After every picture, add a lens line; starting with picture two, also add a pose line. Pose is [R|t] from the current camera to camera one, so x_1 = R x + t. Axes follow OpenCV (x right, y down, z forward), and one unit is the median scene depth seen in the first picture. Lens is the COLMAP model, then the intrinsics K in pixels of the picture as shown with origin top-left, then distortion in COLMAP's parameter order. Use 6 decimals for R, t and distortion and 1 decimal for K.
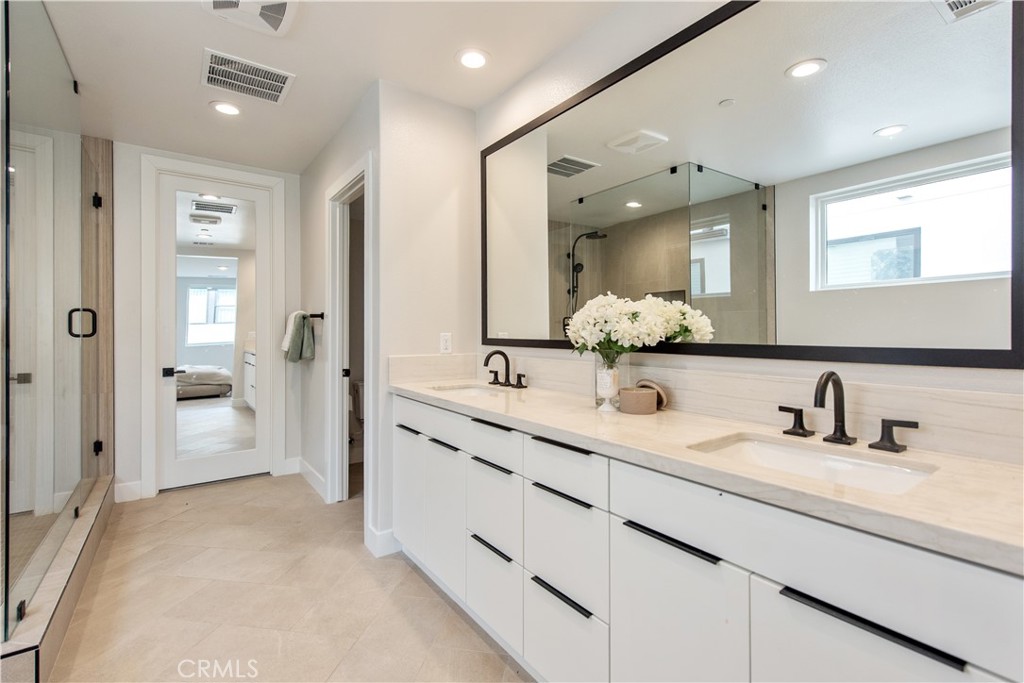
lens RADIAL K [[456.8, 0, 513.6], [0, 456.8, 327.9], [0, 0, 1]] dist [0.009521, -0.000416]
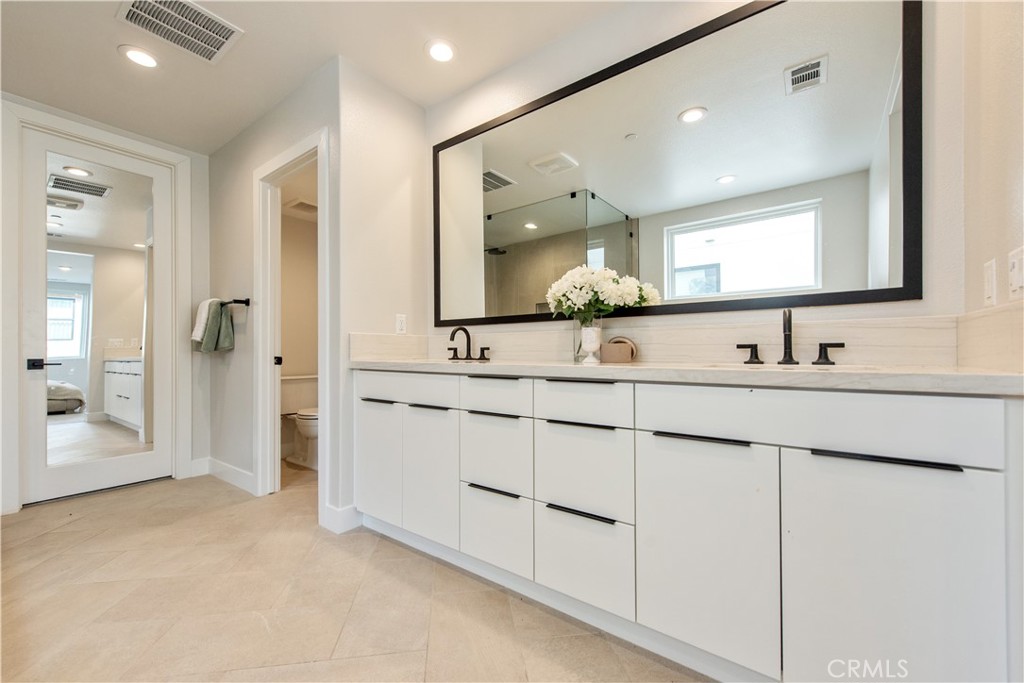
lens RADIAL K [[400.8, 0, 511.5], [0, 400.8, 346.2], [0, 0, 1]] dist [0.004364, -0.000349]
pose [[0.956609, 0.000213, 0.291375, -0.173211], [0.000293, 0.999999, -0.001693, 0.085338], [-0.291375, 0.001705, 0.956607, 0.050226]]
